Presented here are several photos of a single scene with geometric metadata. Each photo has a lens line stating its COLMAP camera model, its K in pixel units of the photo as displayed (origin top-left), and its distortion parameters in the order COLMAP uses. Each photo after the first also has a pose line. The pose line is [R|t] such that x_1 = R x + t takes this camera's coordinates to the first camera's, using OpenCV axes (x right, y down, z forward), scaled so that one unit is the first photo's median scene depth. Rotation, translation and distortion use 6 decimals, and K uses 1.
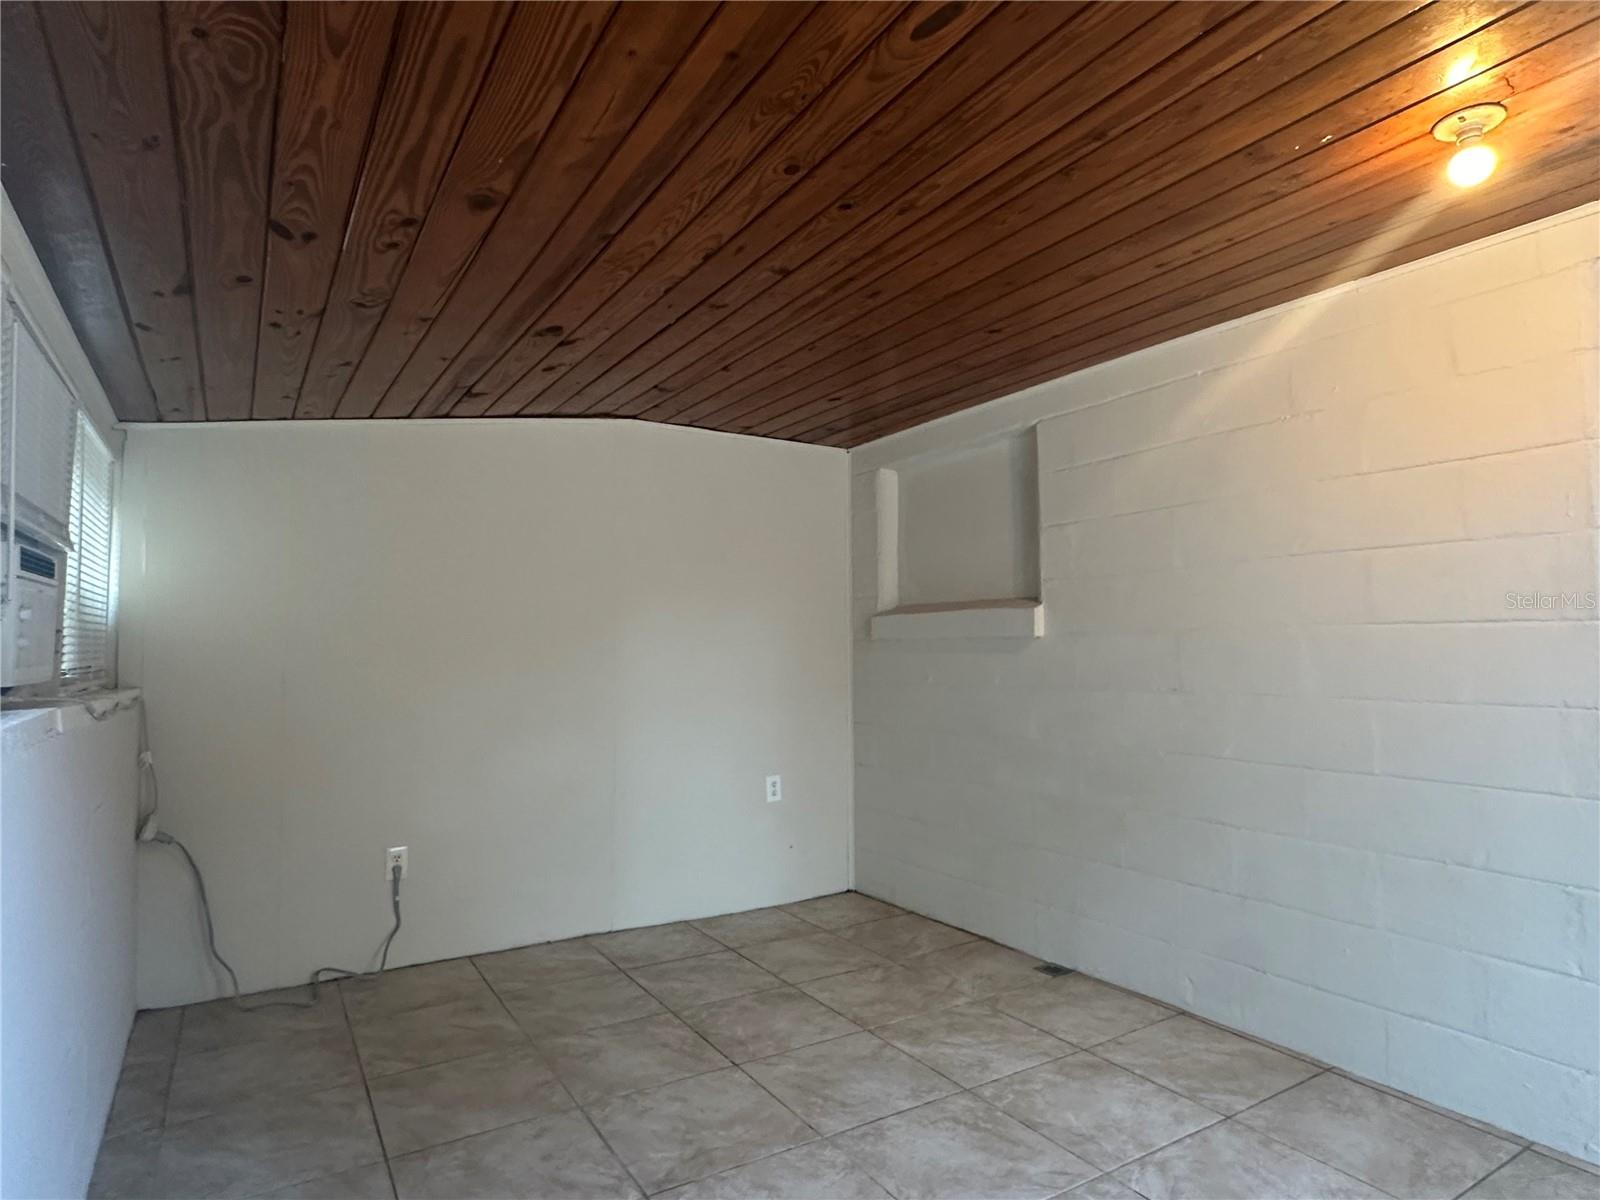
lens RADIAL K [[899.4, 0, 795.6], [0, 899.4, 604.3], [0, 0, 1]] dist [-0.005511, 0.003318]
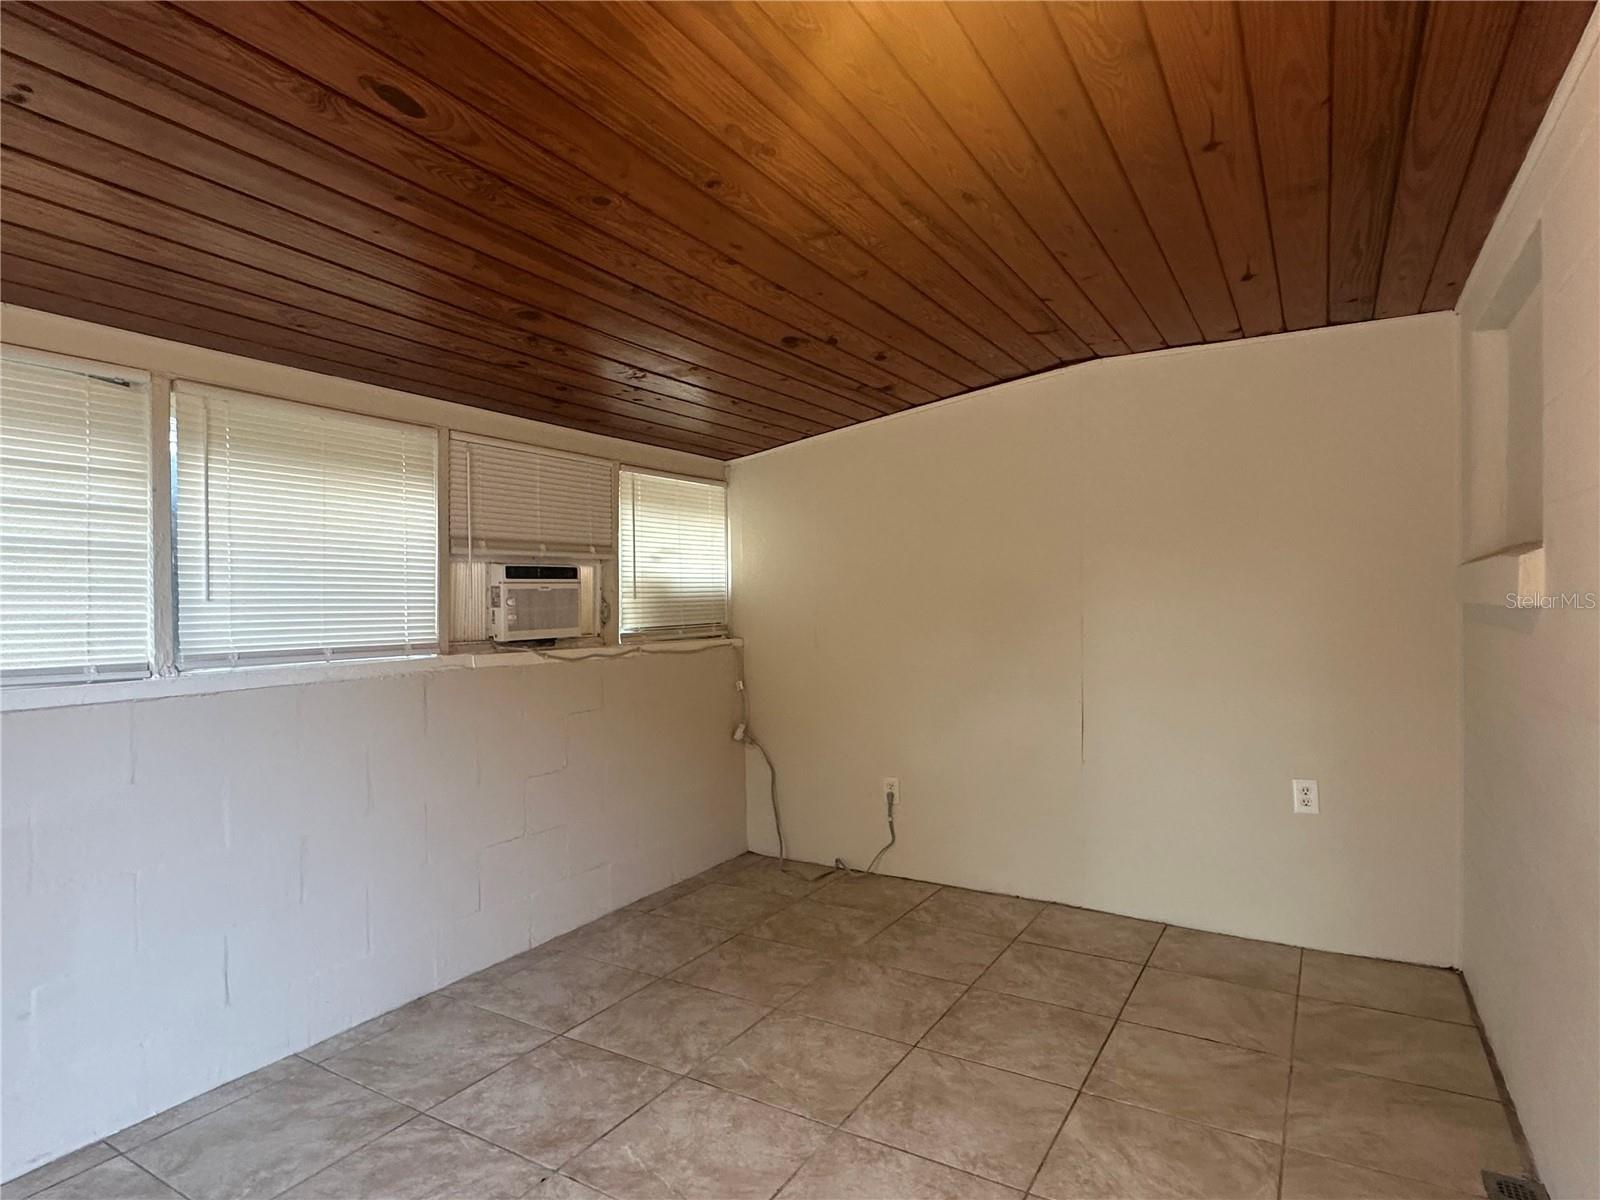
lens RADIAL K [[899.4, 0, 795.6], [0, 899.4, 604.3], [0, 0, 1]] dist [-0.005511, 0.003318]
pose [[0.462415, 0.005960, -0.886643, 0.615444], [0.054103, 0.997924, 0.034925, -0.009833], [0.885011, -0.064119, 0.461133, 0.381986]]
